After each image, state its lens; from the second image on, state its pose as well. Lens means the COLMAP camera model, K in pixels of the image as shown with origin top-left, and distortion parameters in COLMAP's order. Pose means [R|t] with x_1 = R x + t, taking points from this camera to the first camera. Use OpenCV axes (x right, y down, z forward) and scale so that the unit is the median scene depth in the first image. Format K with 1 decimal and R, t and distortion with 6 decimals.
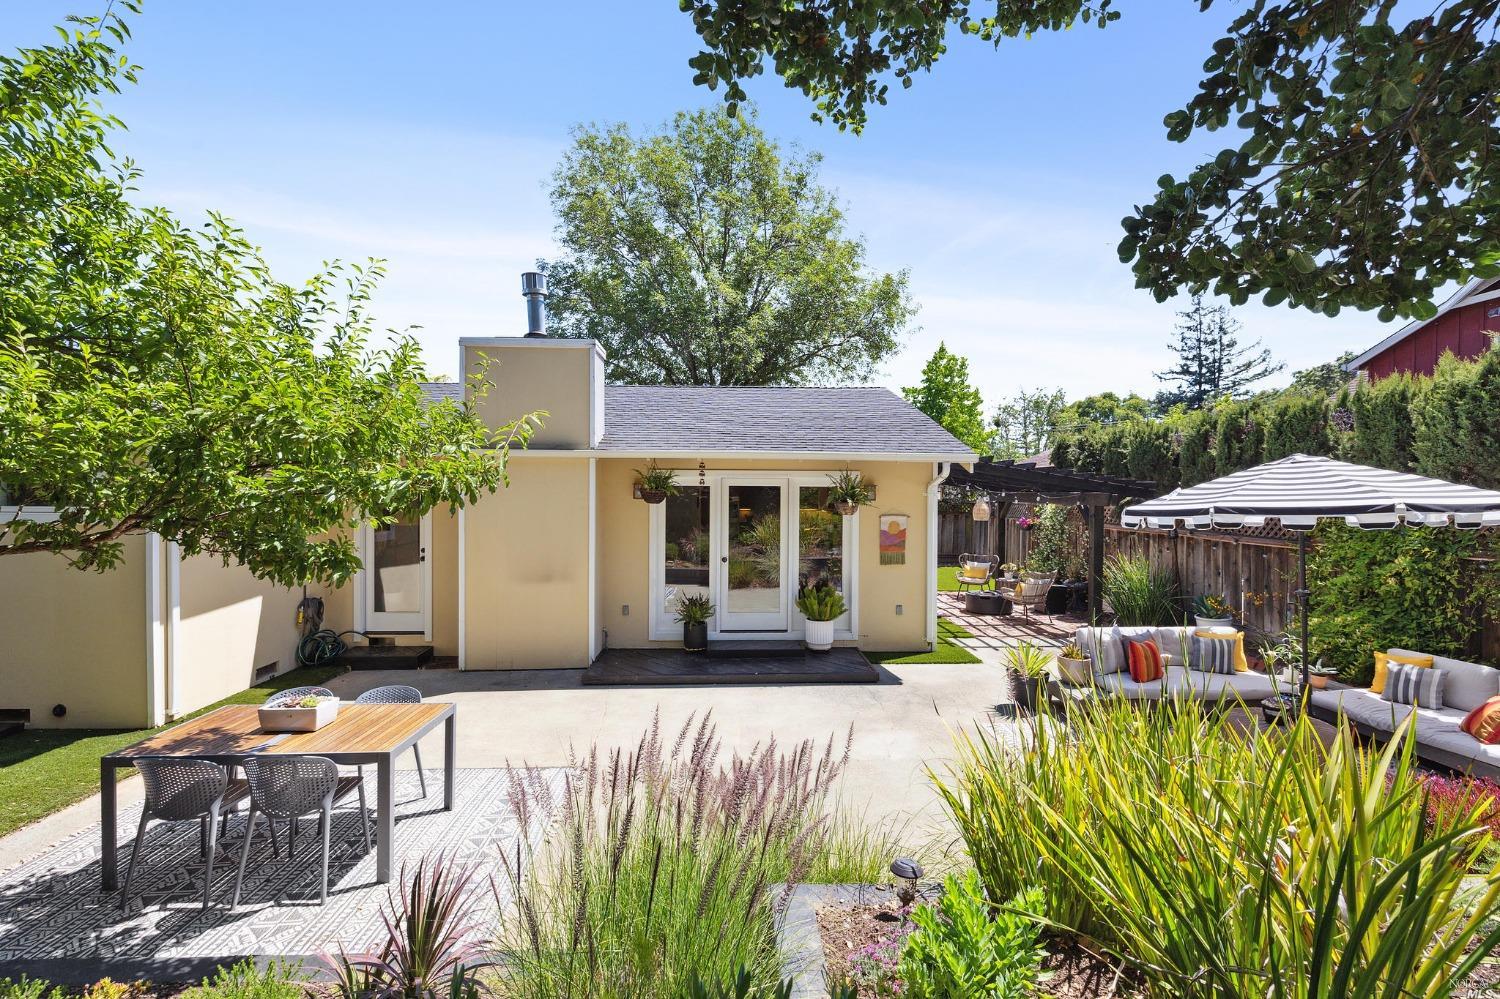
lens RADIAL K [[638.5, 0, 750.0], [0, 638.5, 499.5], [0, 0, 1]] dist [-0.002791, -0.000015]
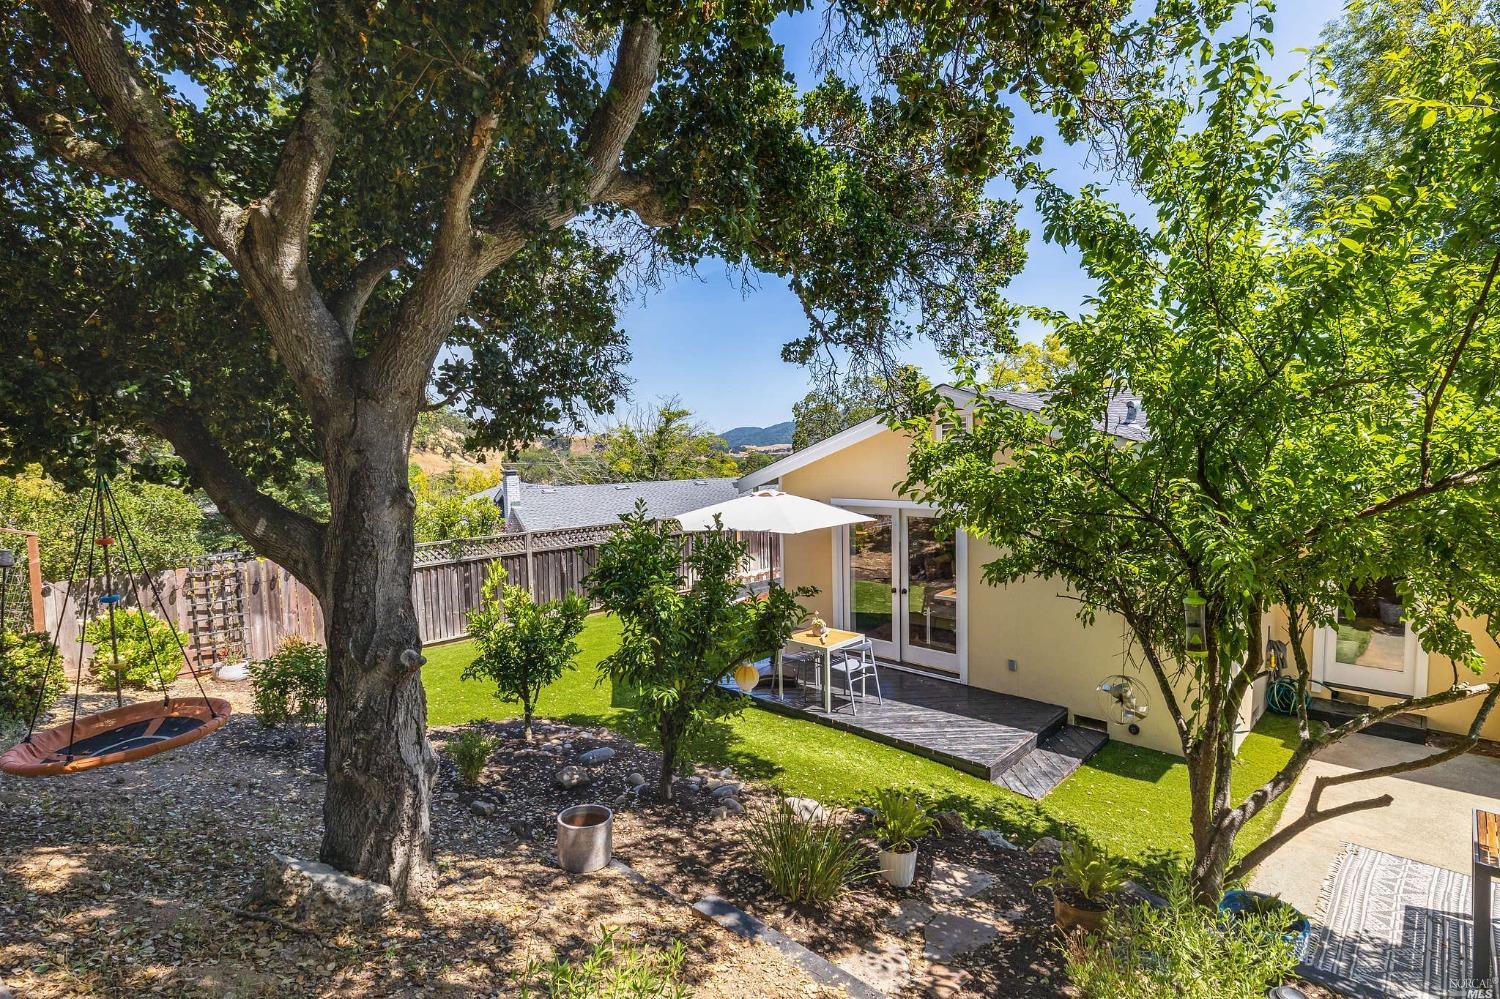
lens RADIAL K [[736.2, 0, 750.0], [0, 736.2, 499.5], [0, 0, 1]] dist [-0.001382, -0.000728]
pose [[0.693661, 0.030185, -0.719669, -0.432260], [0.013984, 0.998369, 0.055353, -0.120679], [0.720166, -0.048460, 0.692107, -0.293777]]
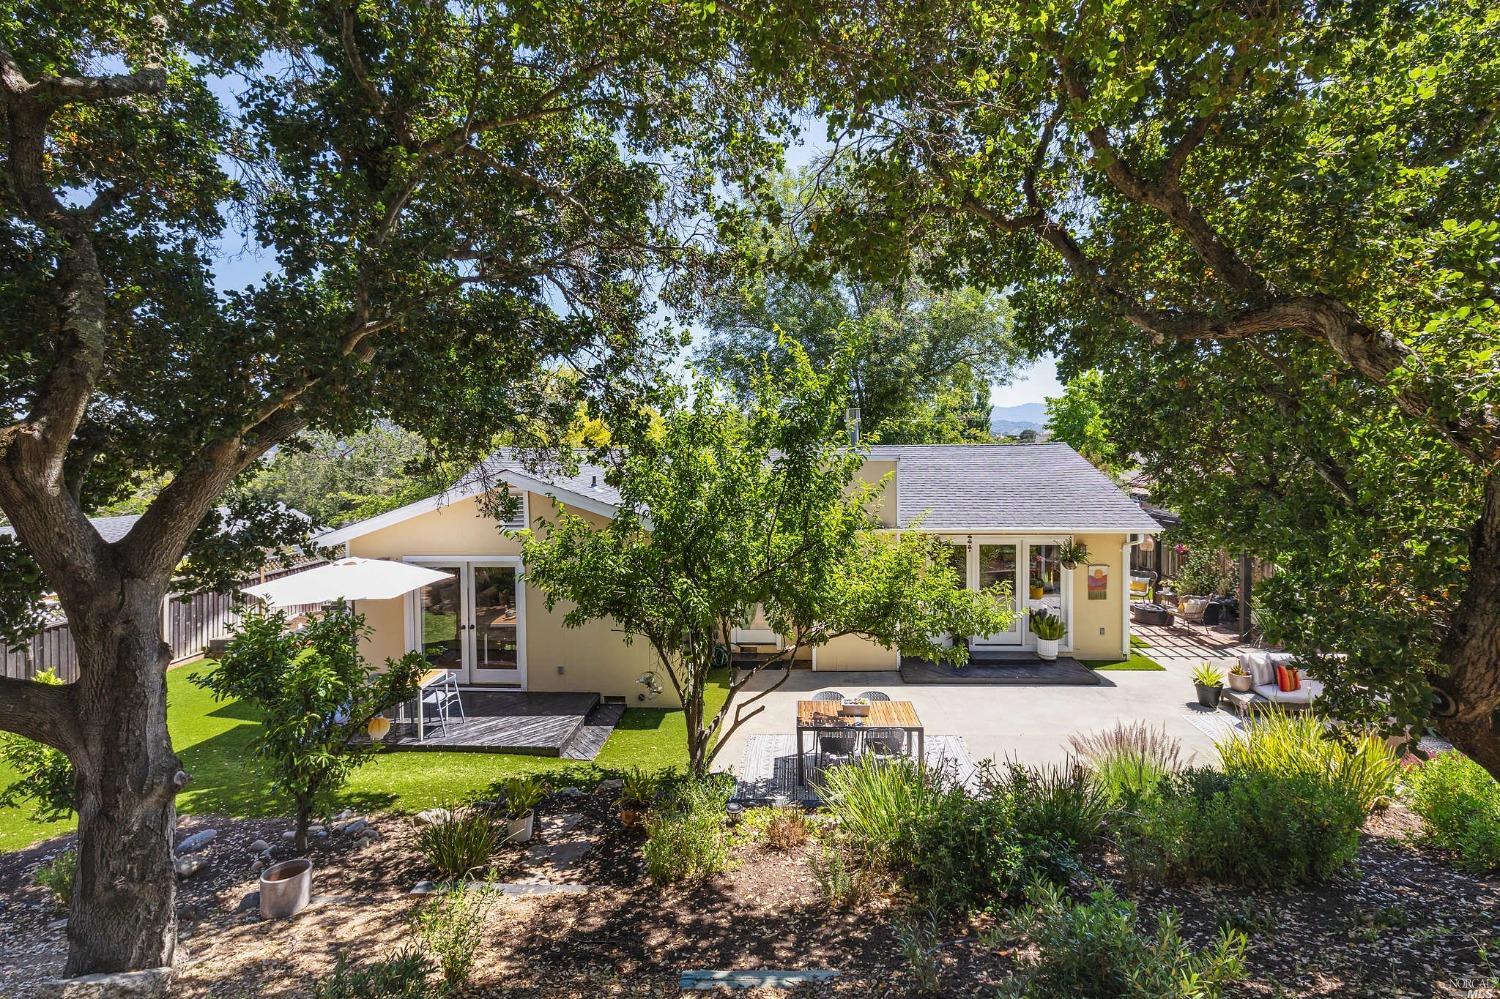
lens RADIAL K [[679.6, 0, 758.5], [0, 679.6, 460.2], [0, 0, 1]] dist [-0.001746, -0.000072]
pose [[0.995177, -0.013557, -0.097157, -0.394034], [0.014549, 0.999849, 0.009505, -0.244553], [0.097014, -0.010872, 0.995224, -0.606941]]
